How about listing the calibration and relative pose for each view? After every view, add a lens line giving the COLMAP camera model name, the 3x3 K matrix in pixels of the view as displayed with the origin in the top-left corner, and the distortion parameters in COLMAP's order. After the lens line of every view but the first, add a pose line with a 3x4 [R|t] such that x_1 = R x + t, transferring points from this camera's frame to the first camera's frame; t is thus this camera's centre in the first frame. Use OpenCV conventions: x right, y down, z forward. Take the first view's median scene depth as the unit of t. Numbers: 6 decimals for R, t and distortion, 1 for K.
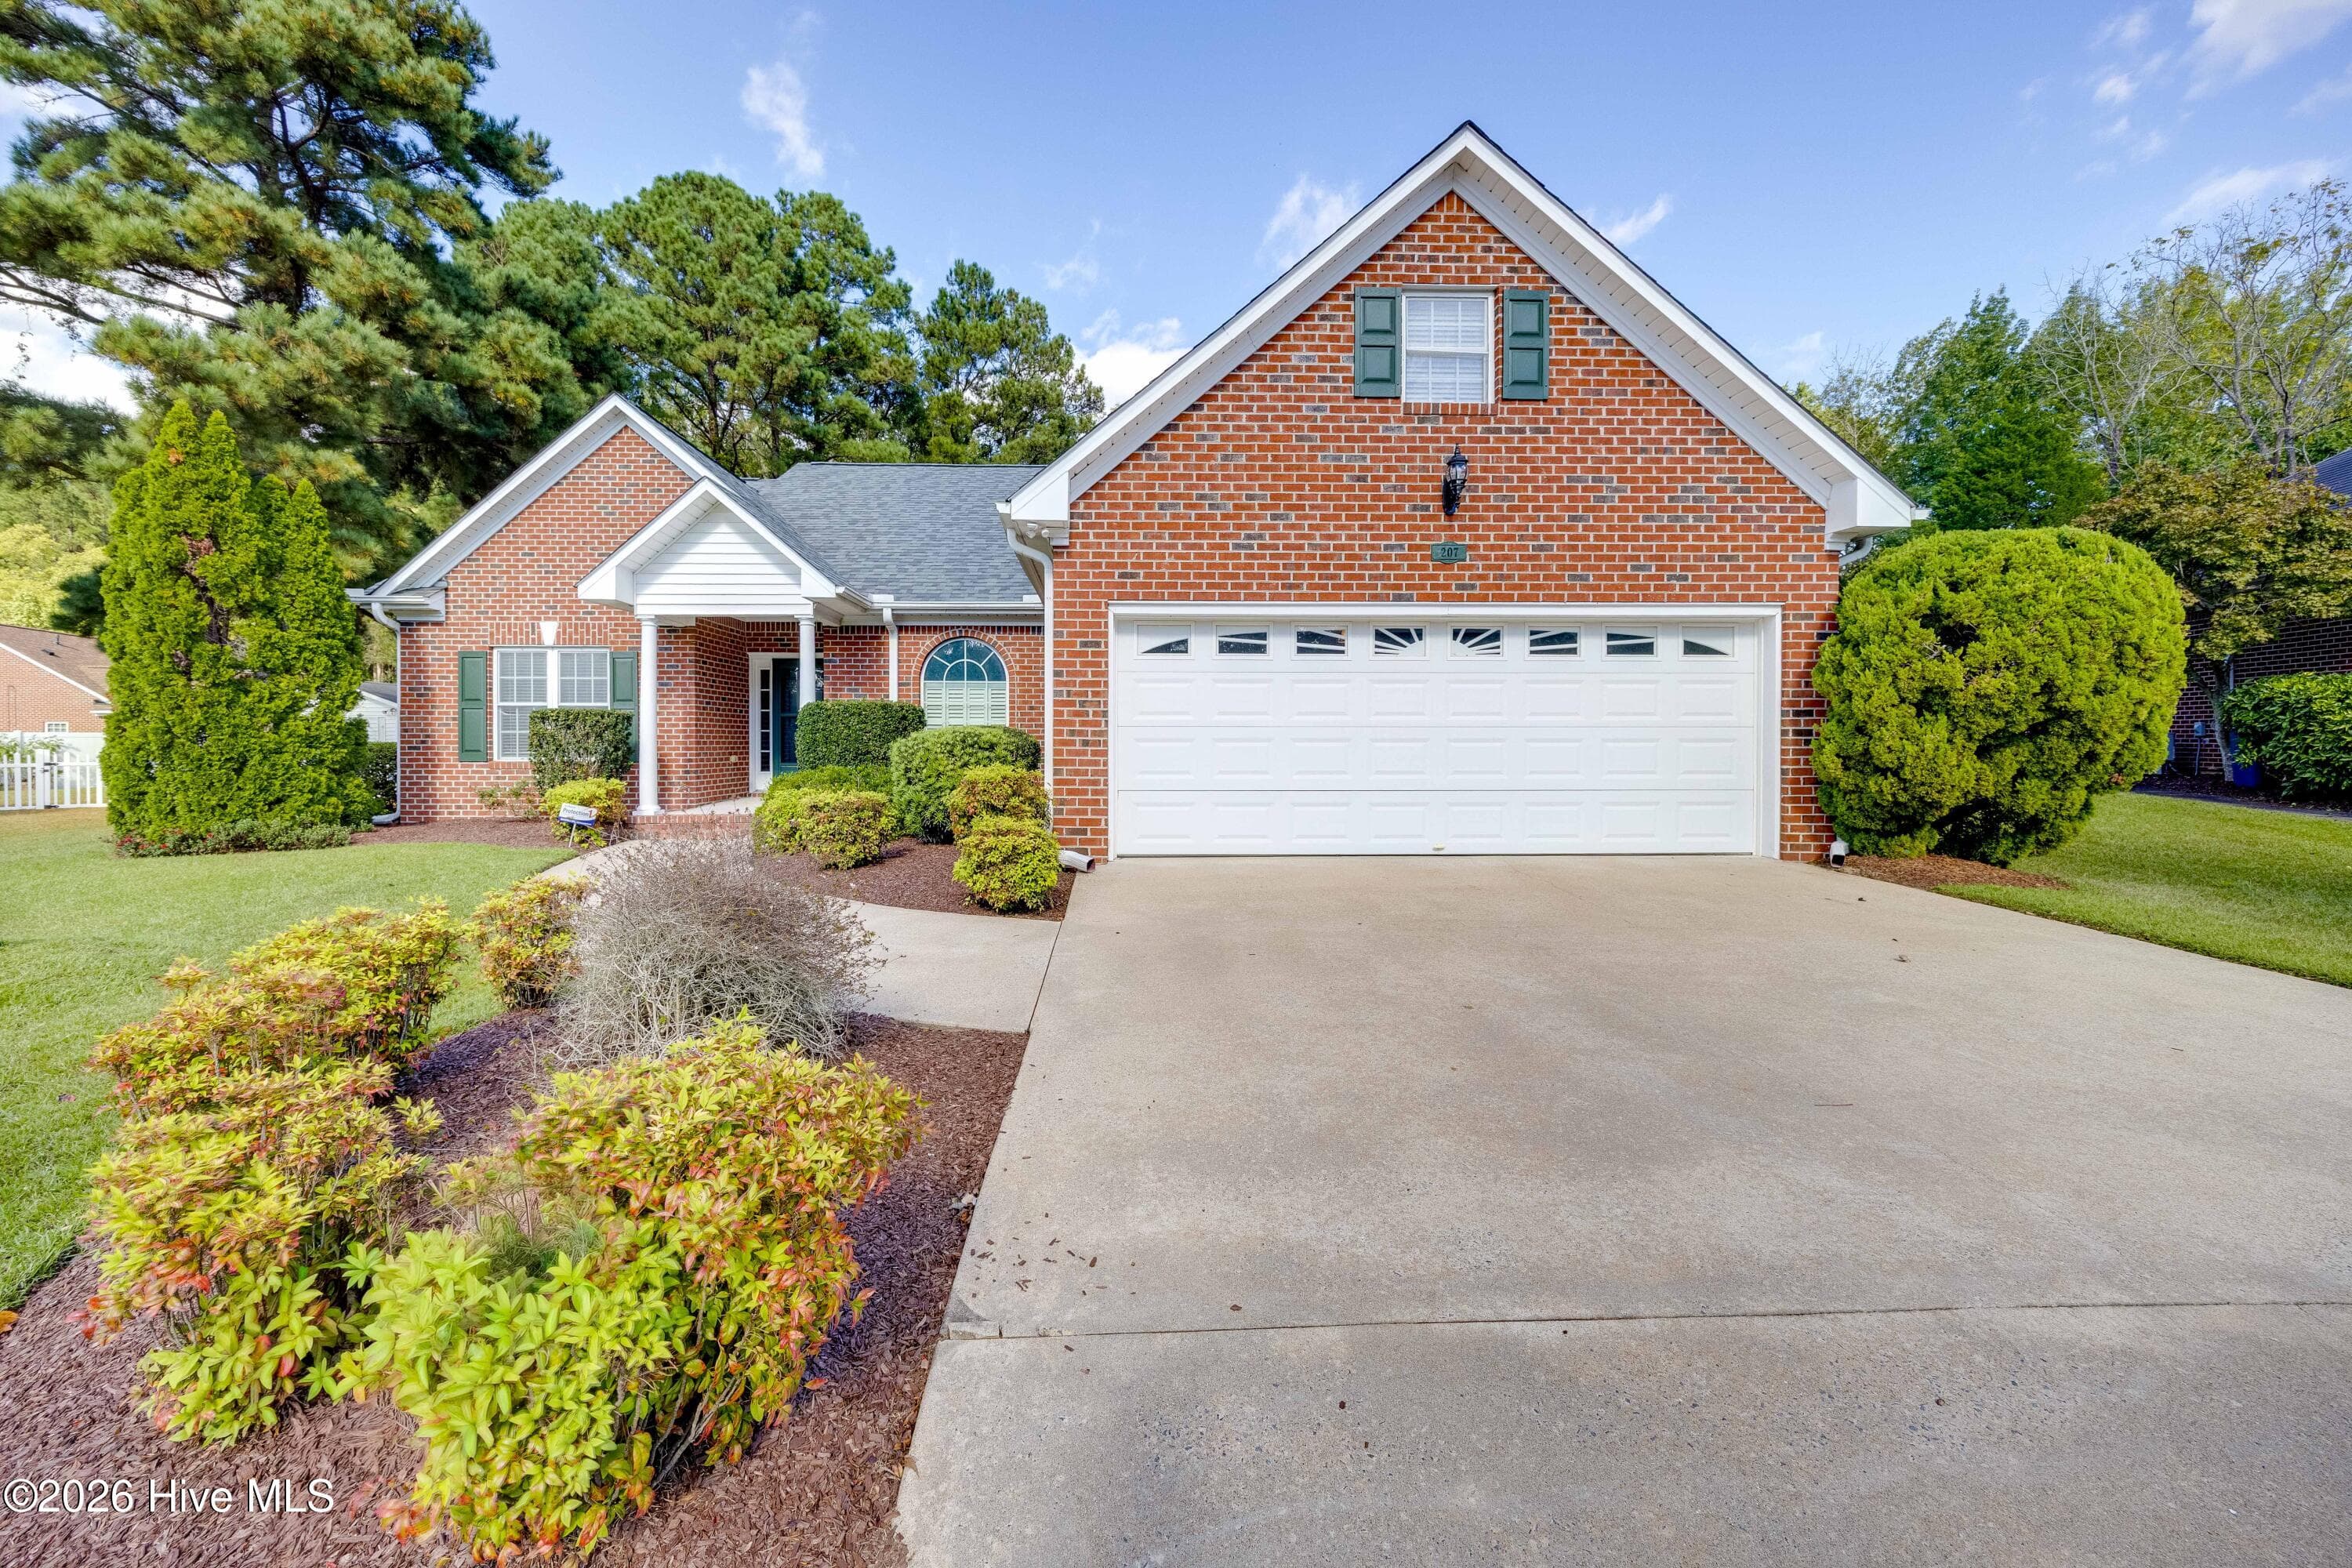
lens RADIAL K [[920.5, 0, 1145.8], [0, 920.5, 751.8], [0, 0, 1]] dist [-0.020131, 0.000658]
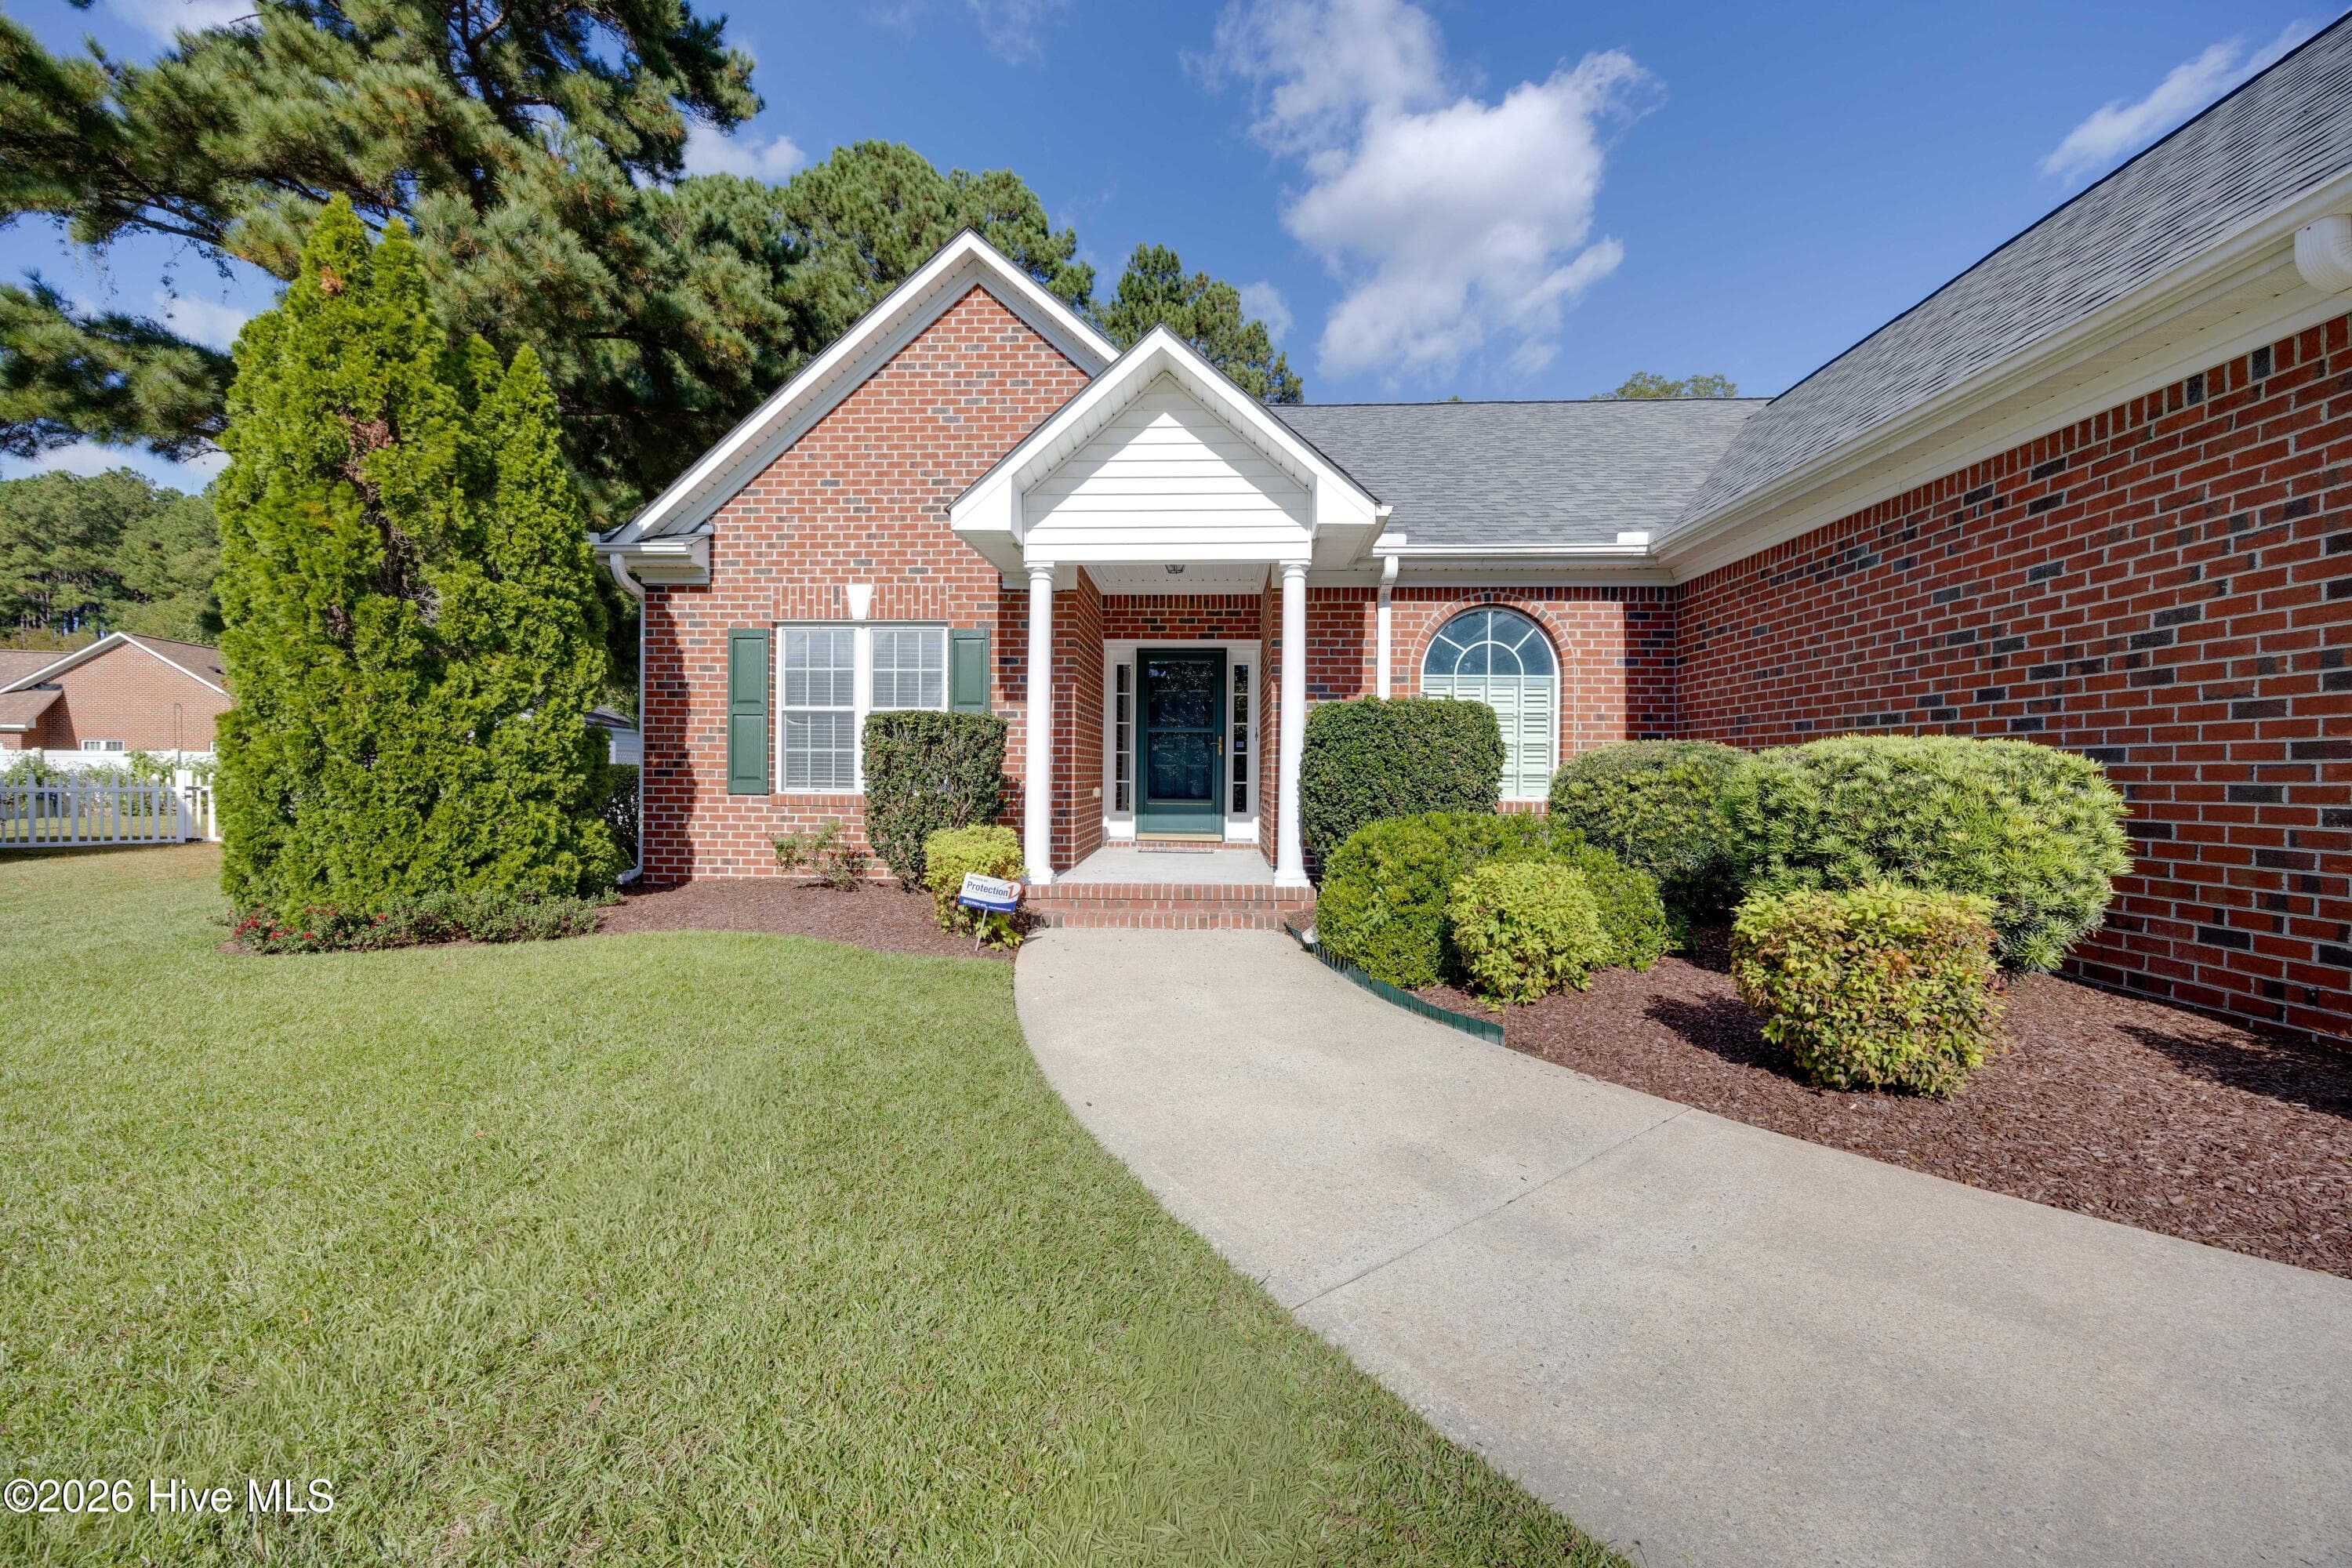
lens RADIAL K [[928.8, 0, 1176.0], [0, 928.8, 784.0], [0, 0, 1]] dist [-0.012882, -0.000473]
pose [[0.996334, 0.008297, -0.085144, -0.440356], [-0.008167, 0.999965, 0.001879, -0.000908], [0.085156, -0.001177, 0.996367, 0.417151]]
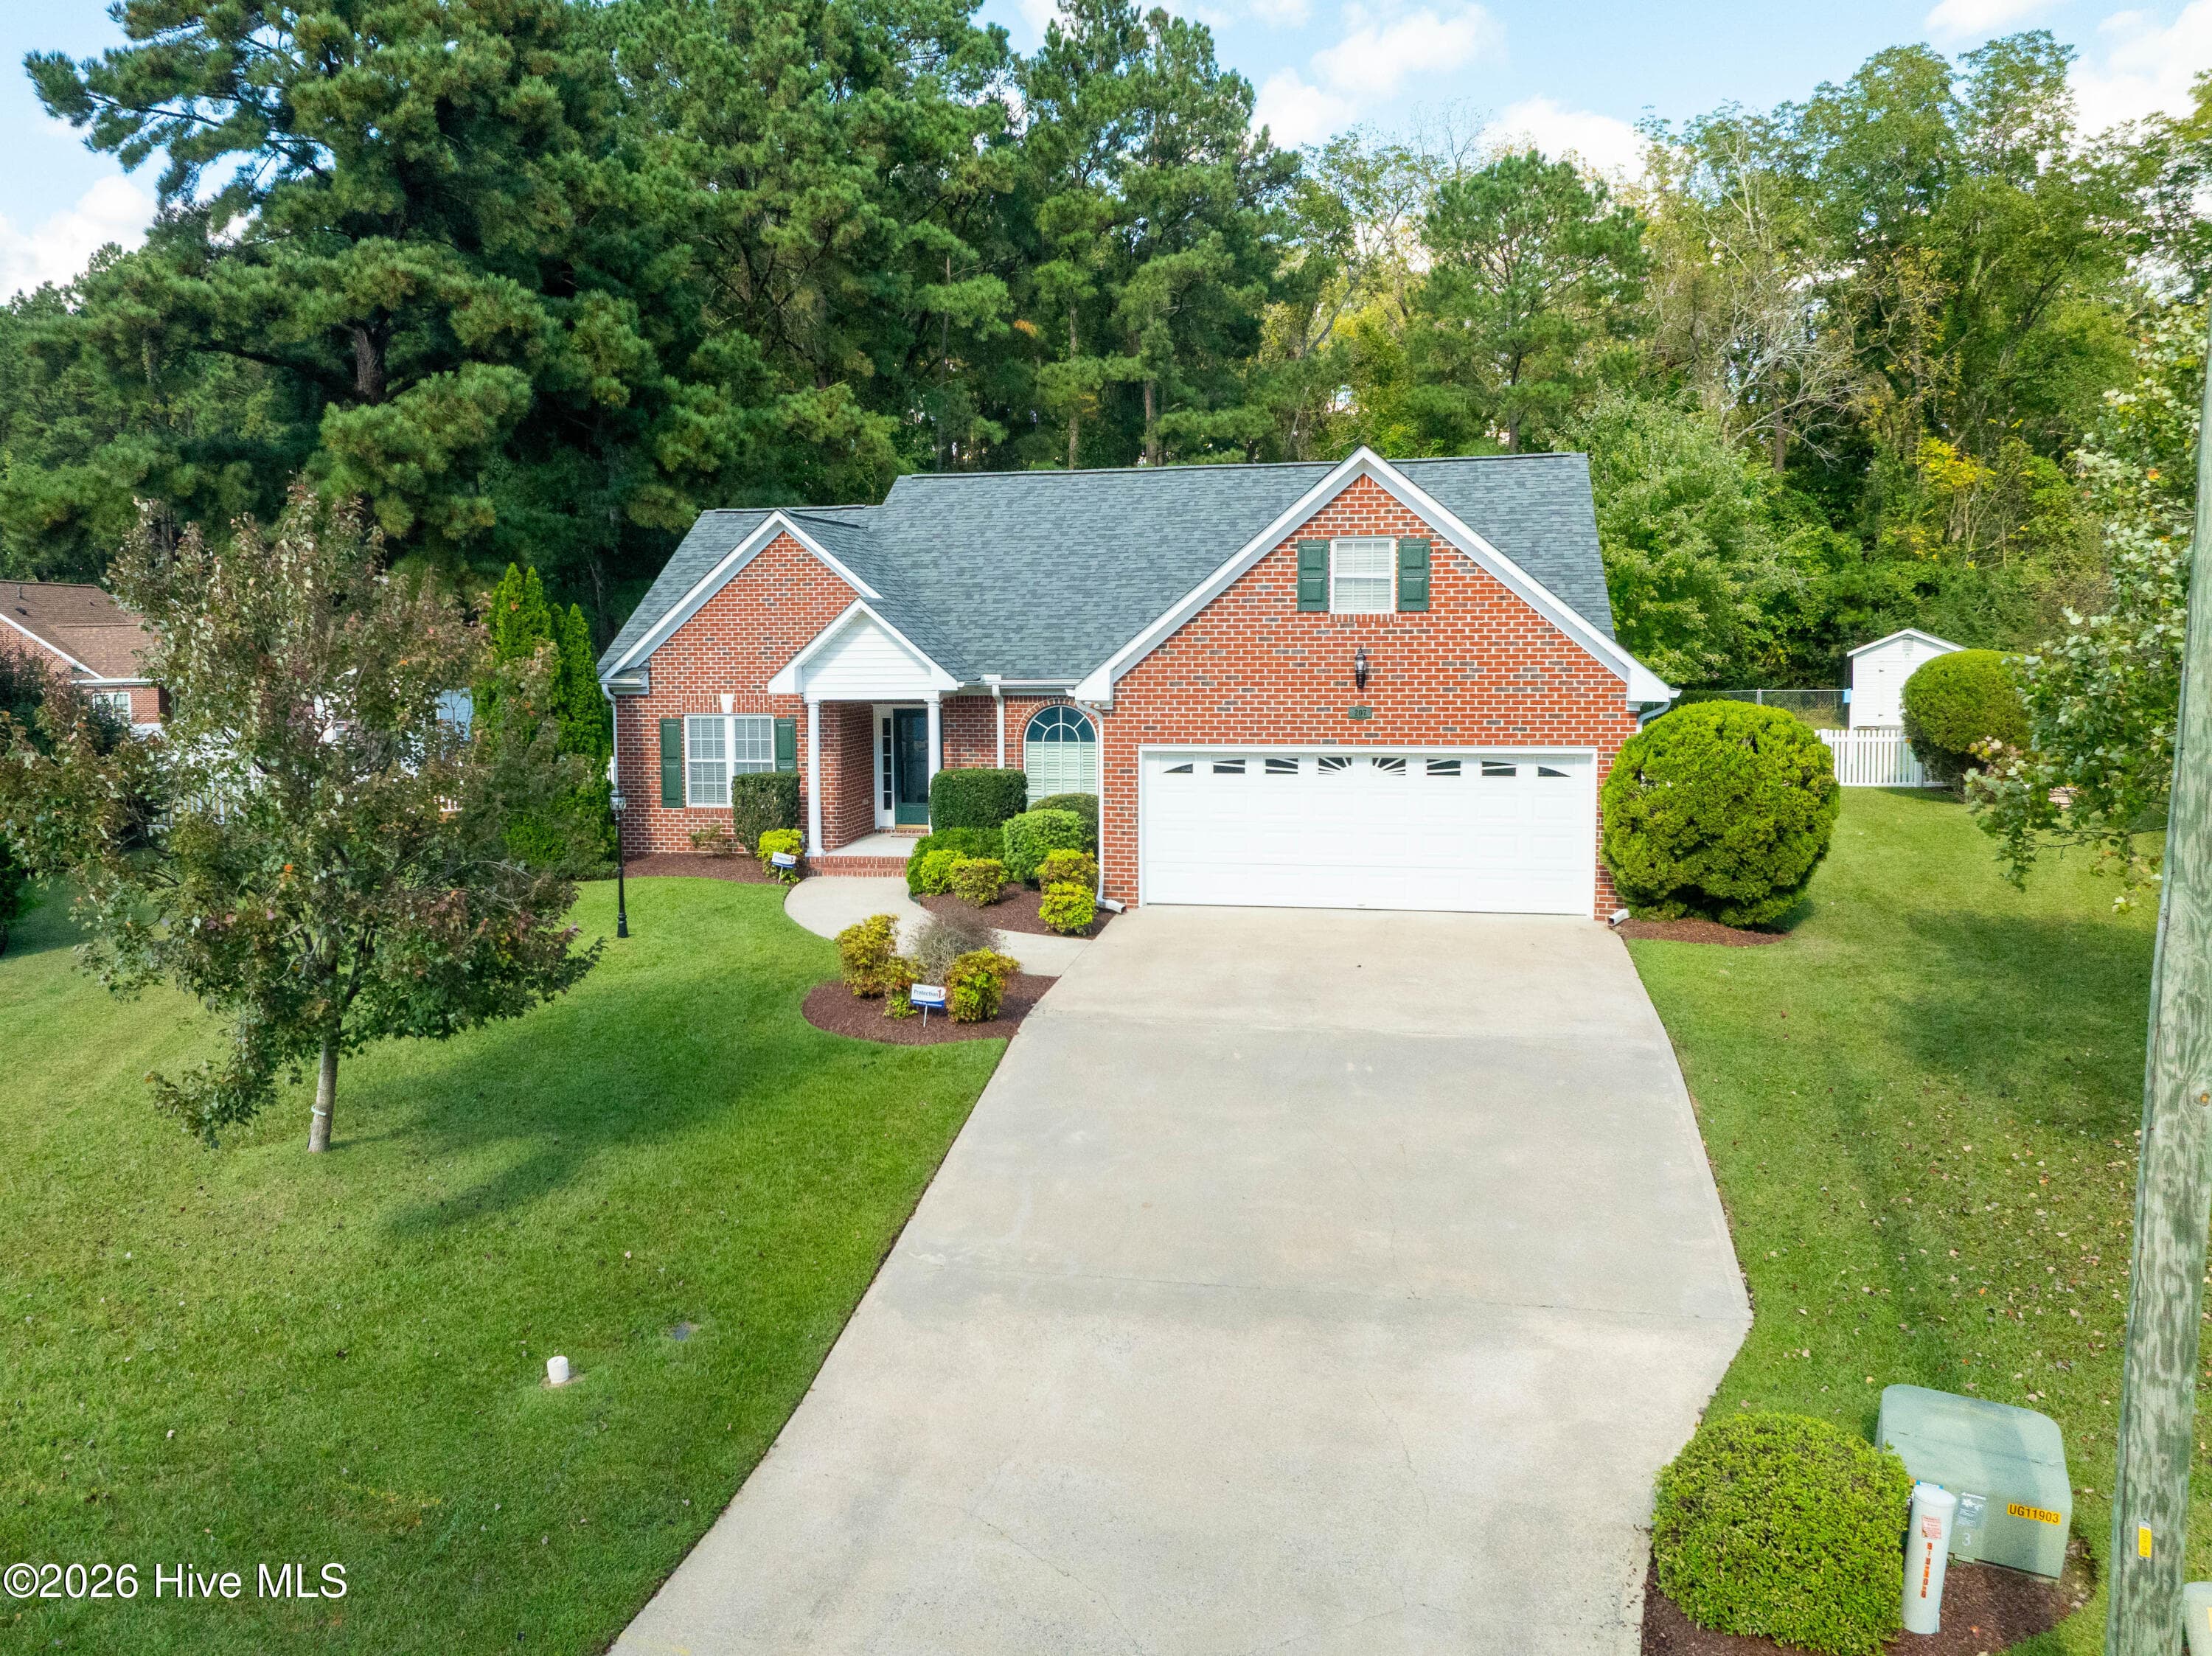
lens RADIAL K [[1764.3, 0, 1097.8], [0, 1764.3, 884.3], [0, 0, 1]] dist [-0.108574, 0.005820]
pose [[0.980146, 0.027775, -0.196324, 0.364614], [-0.002244, 0.991630, 0.129089, -0.233647], [0.198266, -0.126085, 0.972005, -1.469604]]
